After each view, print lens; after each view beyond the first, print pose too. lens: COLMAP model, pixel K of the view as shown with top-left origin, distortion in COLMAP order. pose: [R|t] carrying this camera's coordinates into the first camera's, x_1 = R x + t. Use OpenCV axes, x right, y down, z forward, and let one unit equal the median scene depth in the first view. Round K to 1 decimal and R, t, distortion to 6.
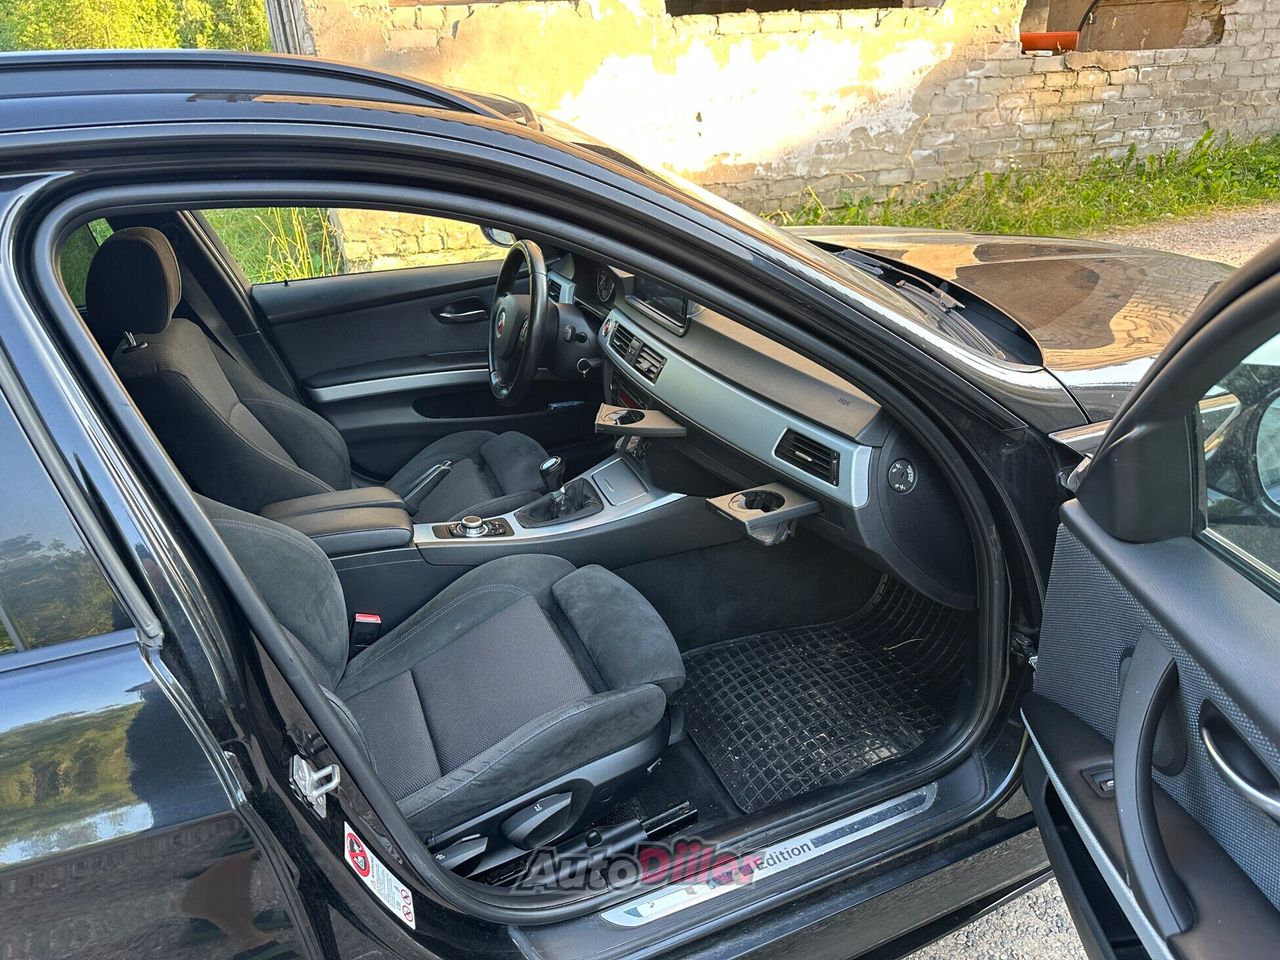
lens RADIAL K [[911.0, 0, 632.5], [0, 911.0, 473.4], [0, 0, 1]] dist [-0.003337, 0.004963]
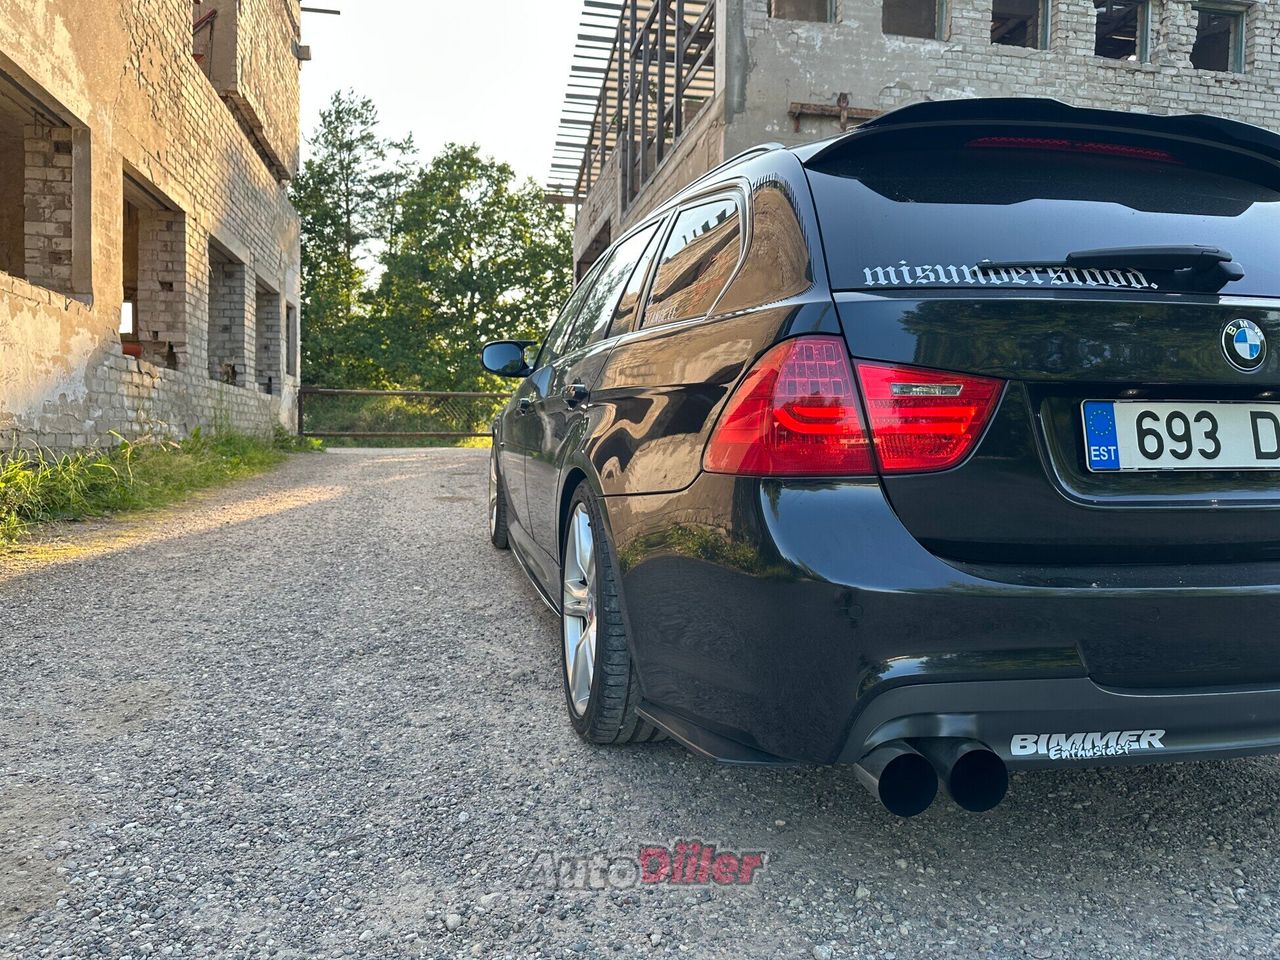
lens RADIAL K [[911.0, 0, 632.5], [0, 911.0, 473.4], [0, 0, 1]] dist [-0.003337, 0.004963]
pose [[0.157535, 0.013506, 0.987421, -0.651273], [0.389617, 0.917941, -0.074716, 0.045595], [-0.907404, 0.396486, 0.139346, 0.257721]]
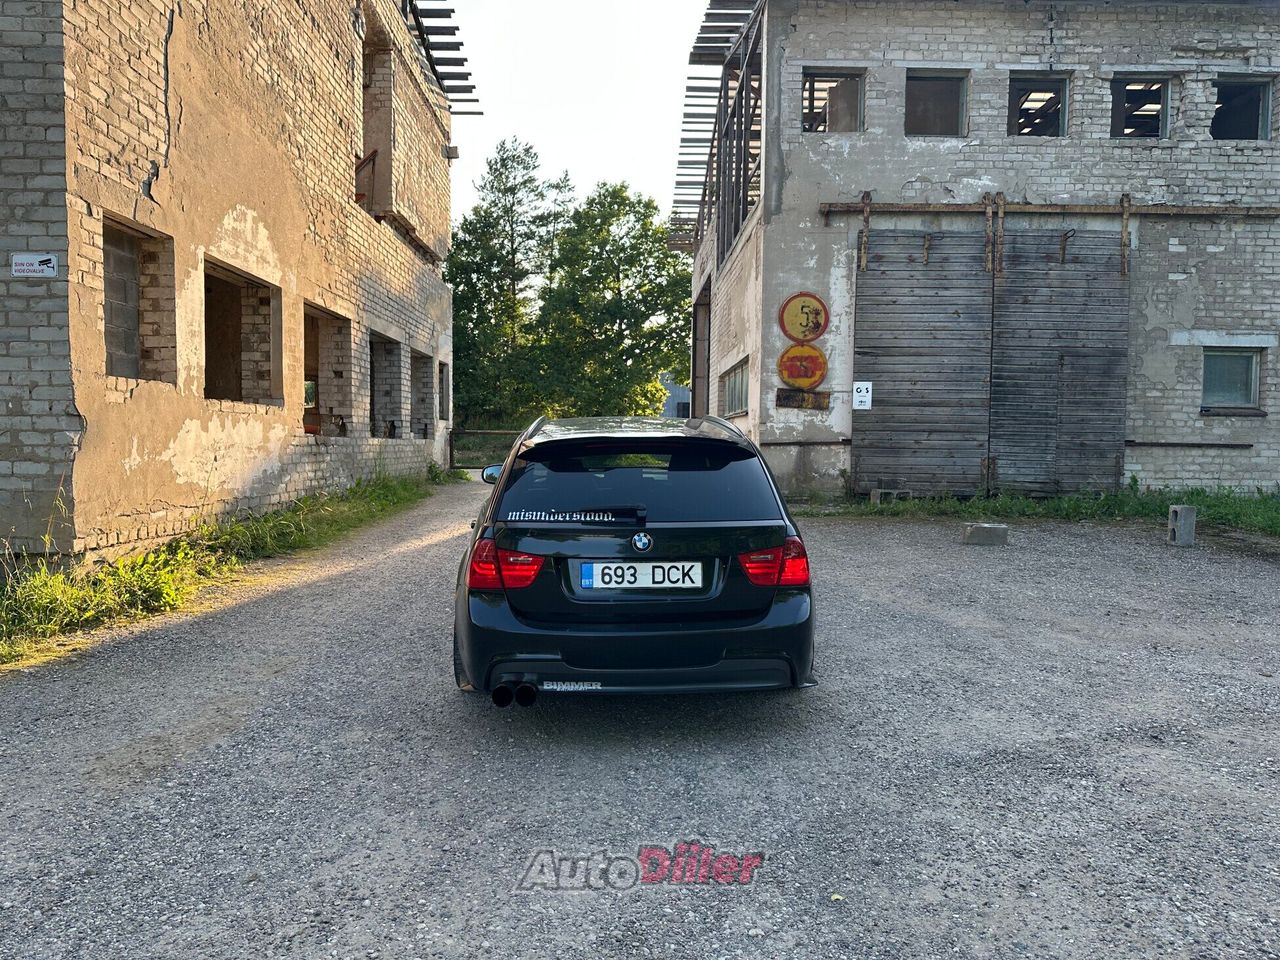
lens RADIAL K [[900.8, 0, 635.5], [0, 900.8, 491.0], [0, 0, 1]] dist [0.022544, -0.024942]
pose [[0.338292, -0.000334, 0.941041, -0.973992], [0.367051, 0.920842, -0.131623, 0.105496], [-0.866506, 0.389937, 0.311636, -0.062574]]
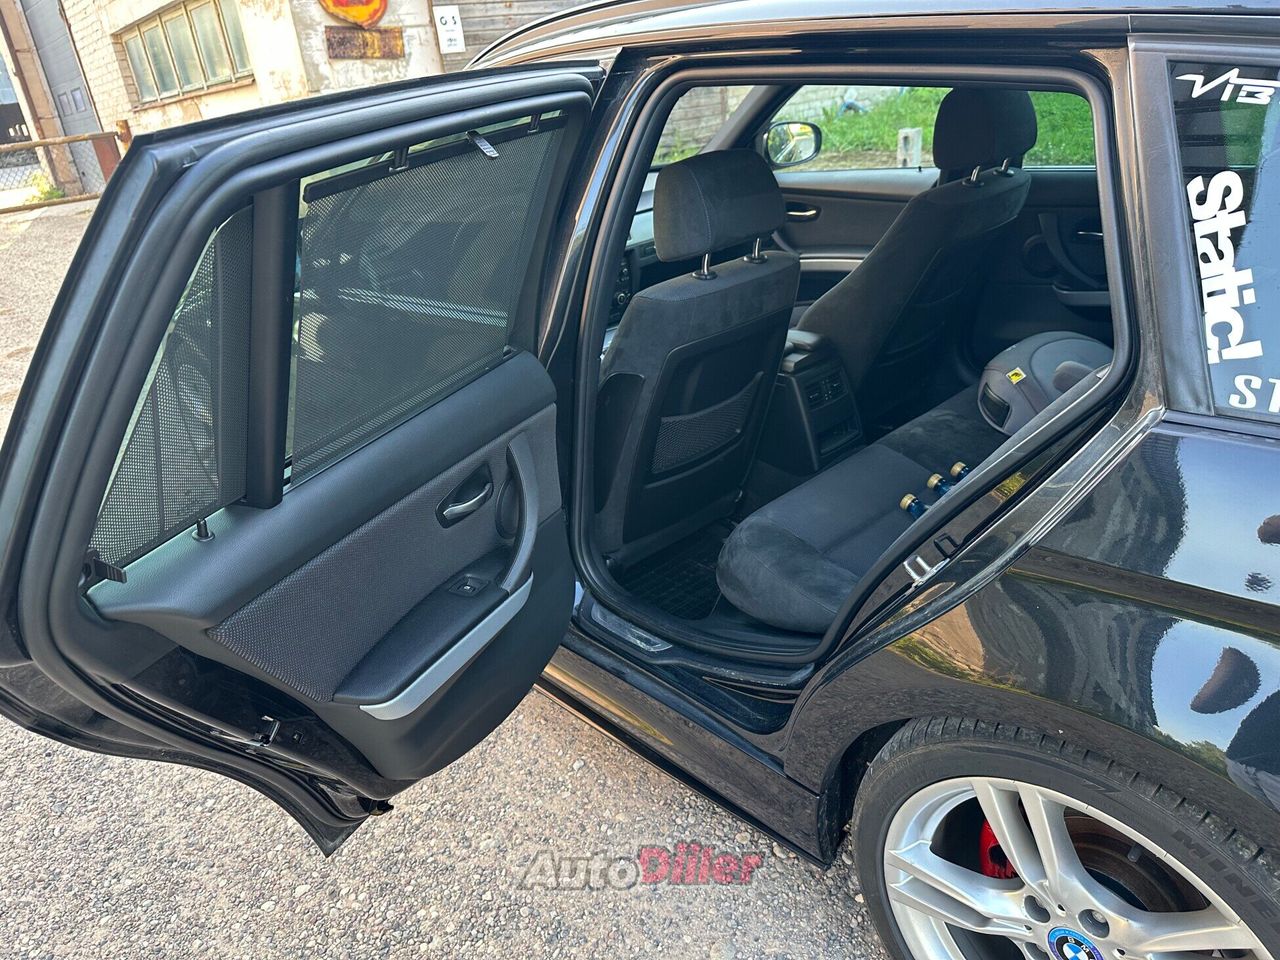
lens RADIAL K [[904.5, 0, 643.3], [0, 904.5, 482.7], [0, 0, 1]] dist [-0.004822, -0.002454]
pose [[-0.354459, -0.296522, 0.886811, -0.397077], [0.501880, 0.739877, 0.447994, -0.126075], [-0.788971, 0.603868, -0.113437, 0.367772]]
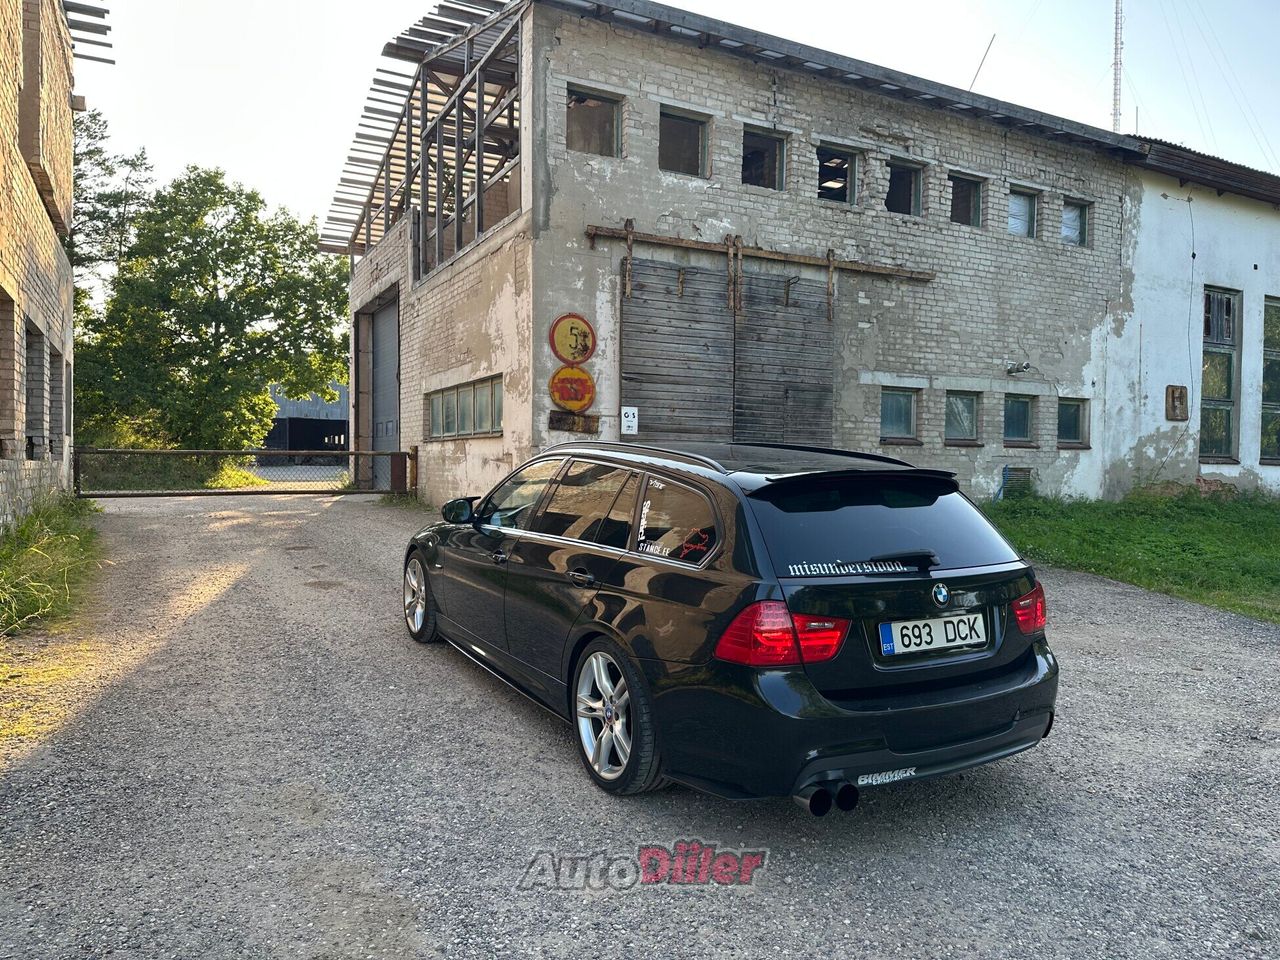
lens RADIAL K [[891.3, 0, 631.4], [0, 891.3, 484.1], [0, 0, 1]] dist [0.137563, -0.222718]
pose [[-0.122917, 0.025483, 0.992090, -0.905389], [0.405268, 0.913807, 0.026739, -0.088620], [-0.905897, 0.405349, -0.122650, 0.339637]]
